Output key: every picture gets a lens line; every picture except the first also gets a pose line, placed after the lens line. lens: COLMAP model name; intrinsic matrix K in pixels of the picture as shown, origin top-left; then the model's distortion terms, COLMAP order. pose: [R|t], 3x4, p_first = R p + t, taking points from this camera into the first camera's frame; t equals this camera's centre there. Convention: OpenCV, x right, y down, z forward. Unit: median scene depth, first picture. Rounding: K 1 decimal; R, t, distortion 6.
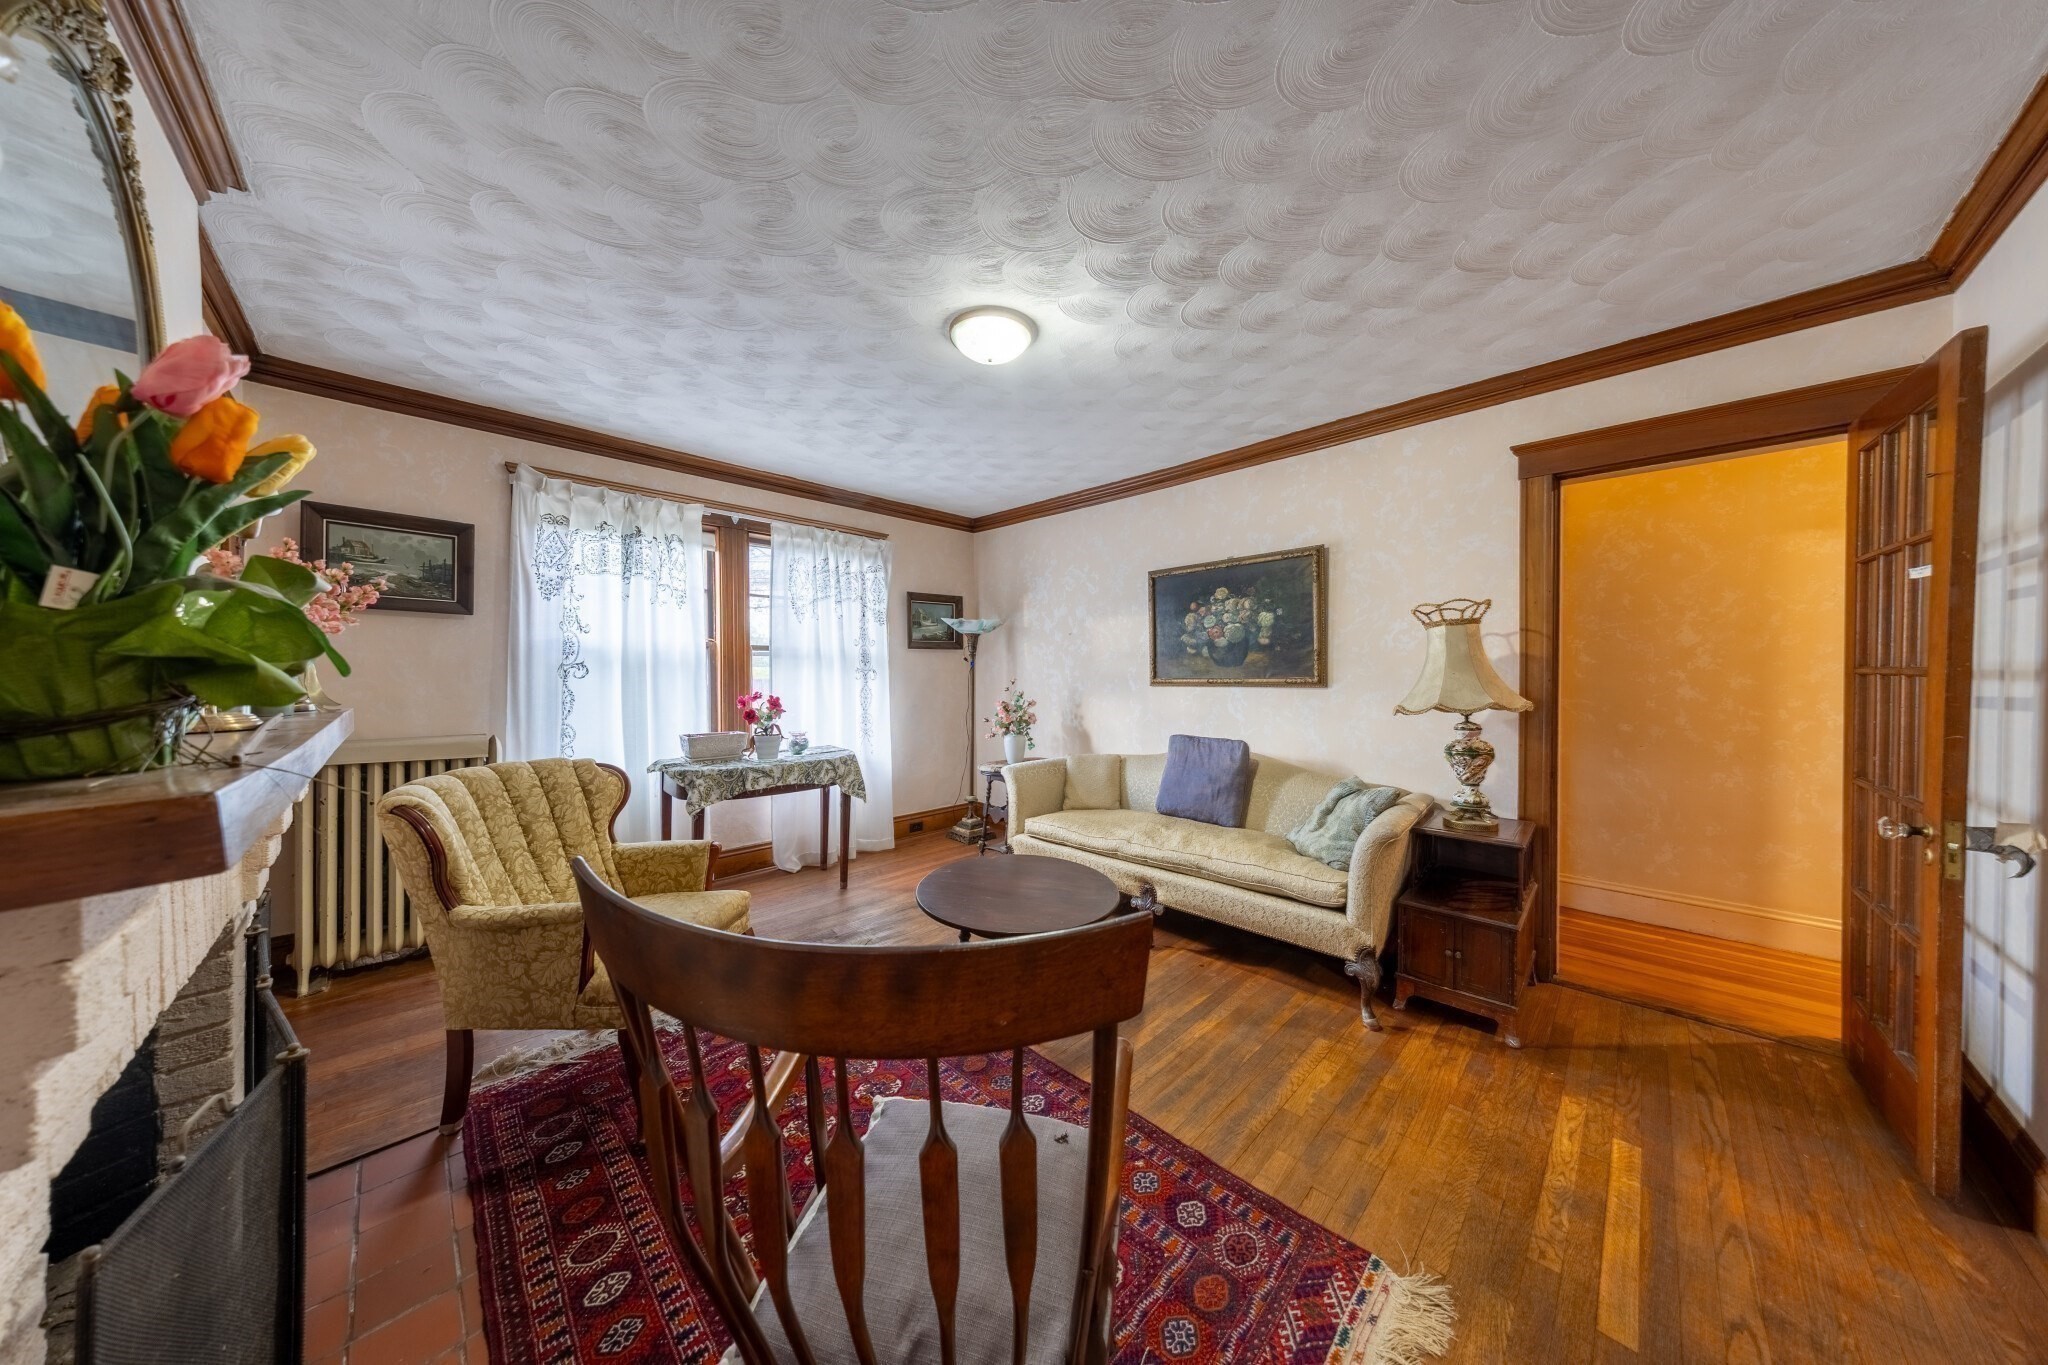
lens RADIAL K [[607.1, 0, 1024.0], [0, 607.1, 682.5], [0, 0, 1]] dist [0.013260, -0.000047]
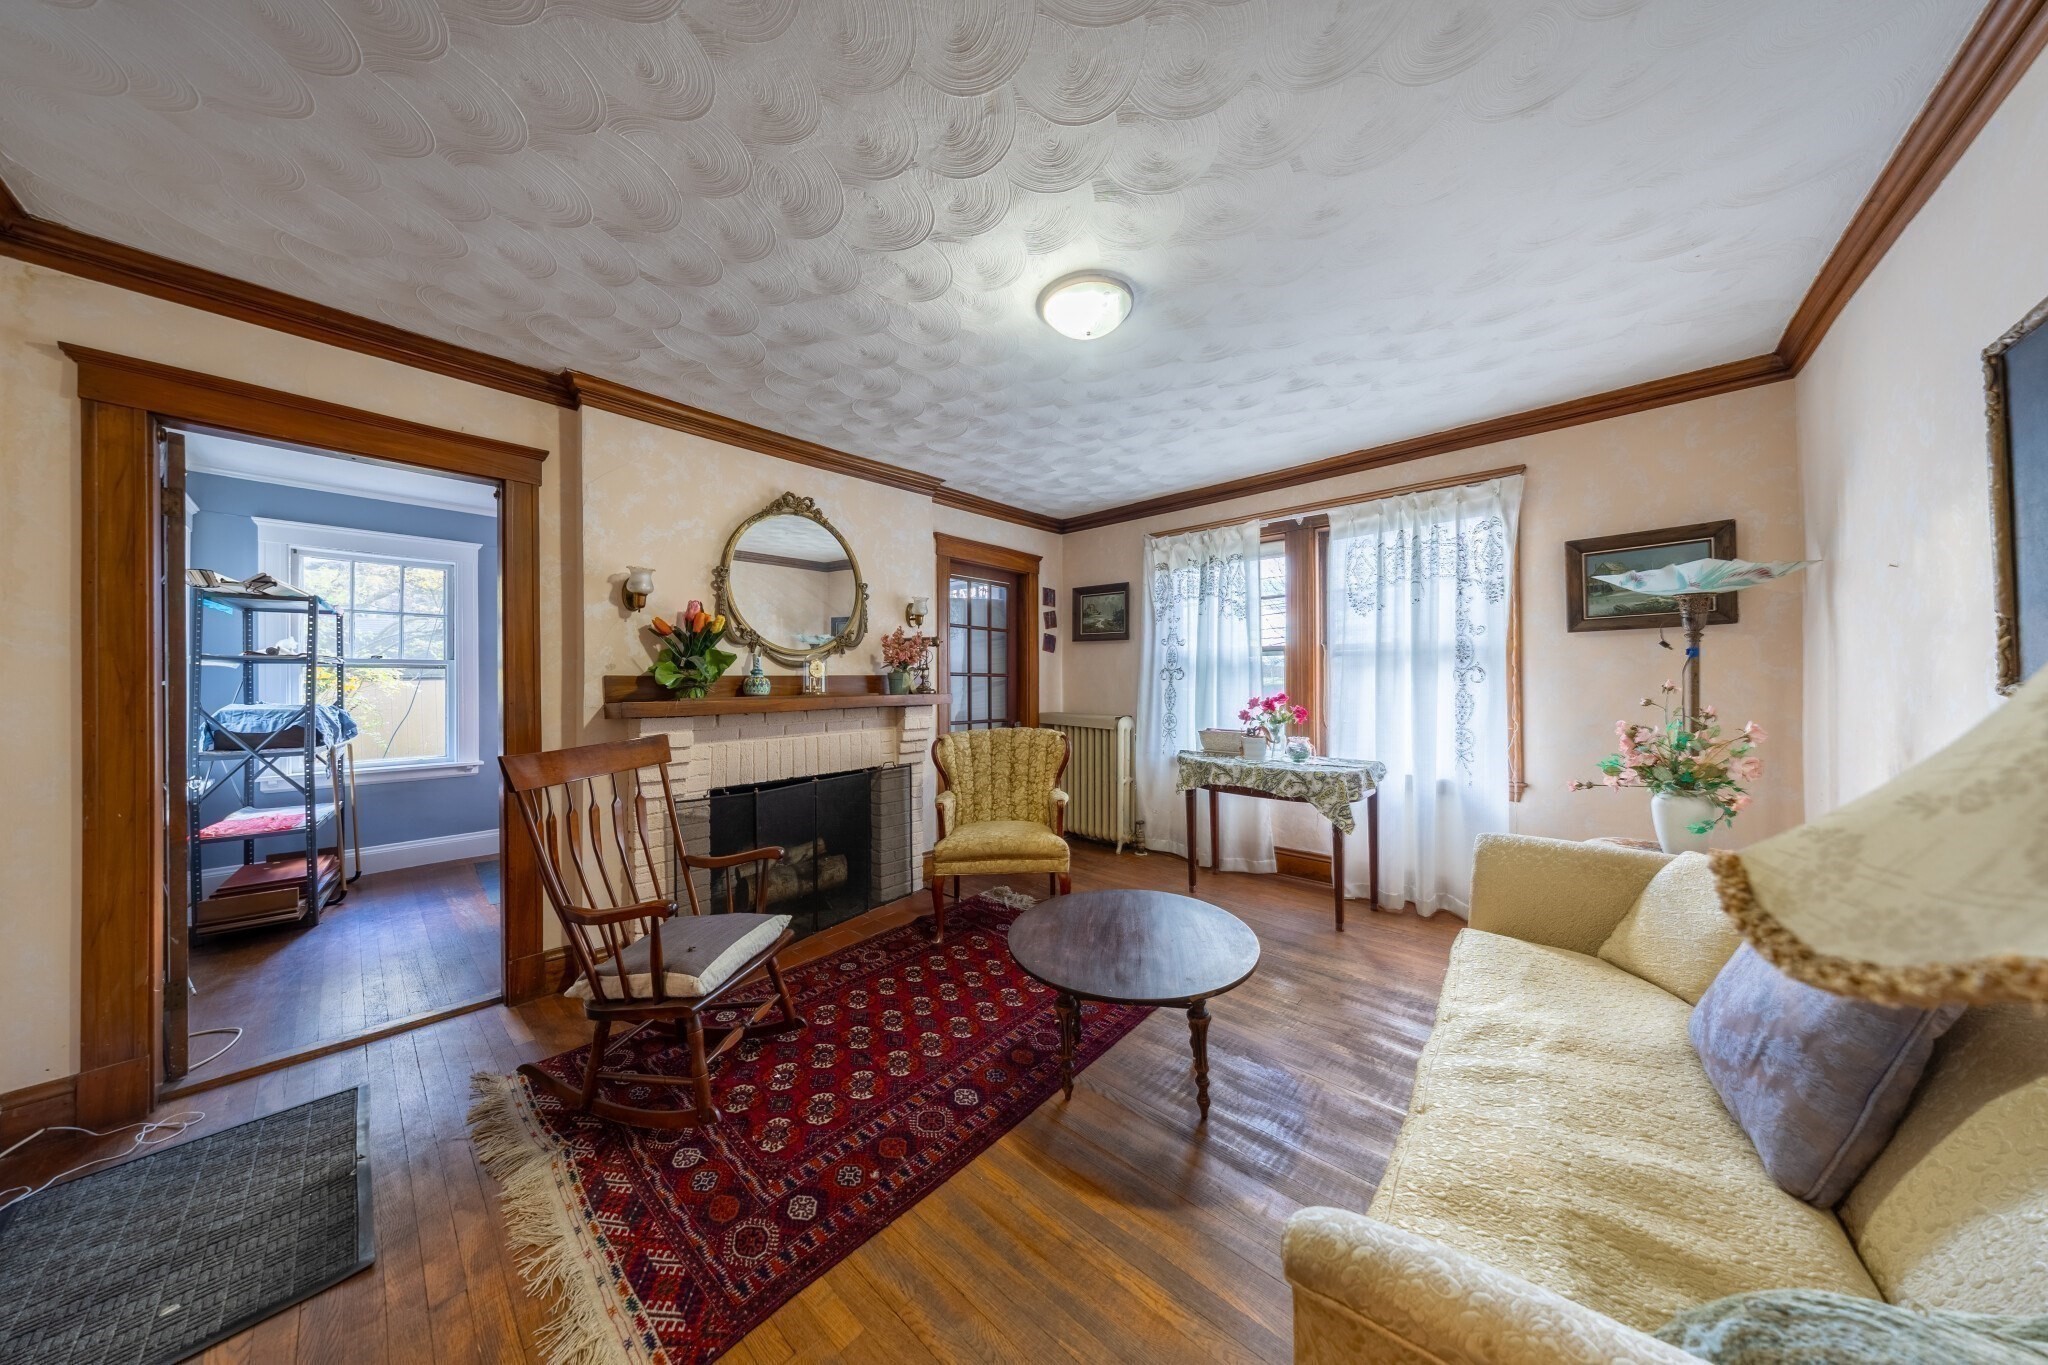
lens RADIAL K [[607.1, 0, 1024.0], [0, 607.1, 682.5], [0, 0, 1]] dist [0.013260, -0.000047]
pose [[0.076070, 0.006113, -0.997084, 0.592870], [-0.004233, 0.999974, 0.005808, -0.007701], [0.997094, 0.003779, 0.076094, 0.579690]]
